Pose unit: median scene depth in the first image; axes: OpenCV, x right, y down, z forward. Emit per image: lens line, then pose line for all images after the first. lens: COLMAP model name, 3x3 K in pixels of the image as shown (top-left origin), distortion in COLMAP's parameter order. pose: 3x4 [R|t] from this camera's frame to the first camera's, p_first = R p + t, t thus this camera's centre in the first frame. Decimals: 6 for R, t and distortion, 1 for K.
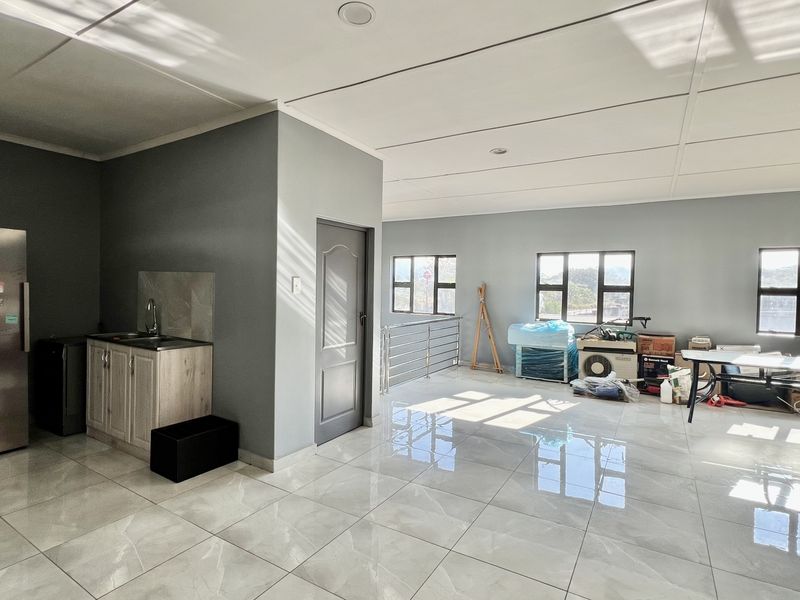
lens RADIAL K [[427.4, 0, 400.2], [0, 427.4, 297.4], [0, 0, 1]] dist [-0.004230, -0.002785]
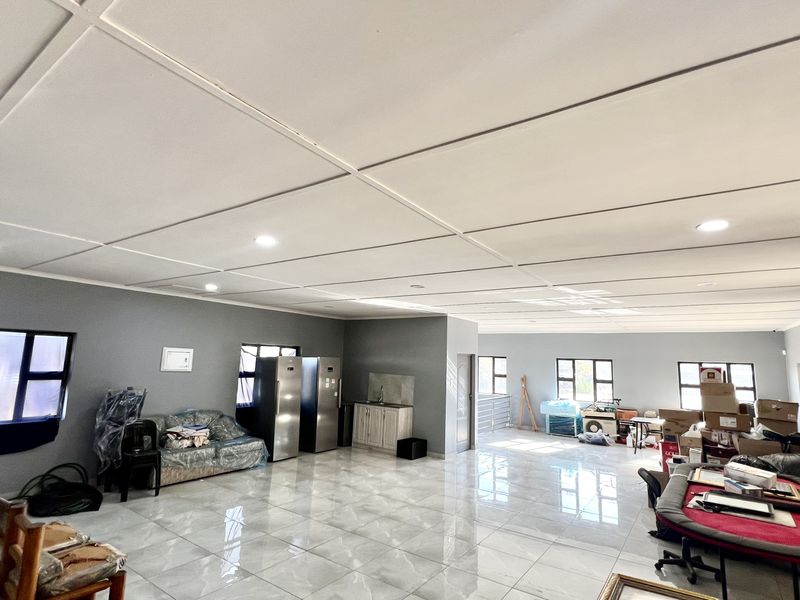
lens RADIAL K [[427.2, 0, 401.2], [0, 427.2, 299.4], [0, 0, 1]] dist [-0.002650, -0.000186]
pose [[0.997602, 0.005663, -0.068980, -0.195564], [-0.017235, 0.985579, -0.168335, -0.043616], [0.067032, 0.169120, 0.983313, -0.822796]]
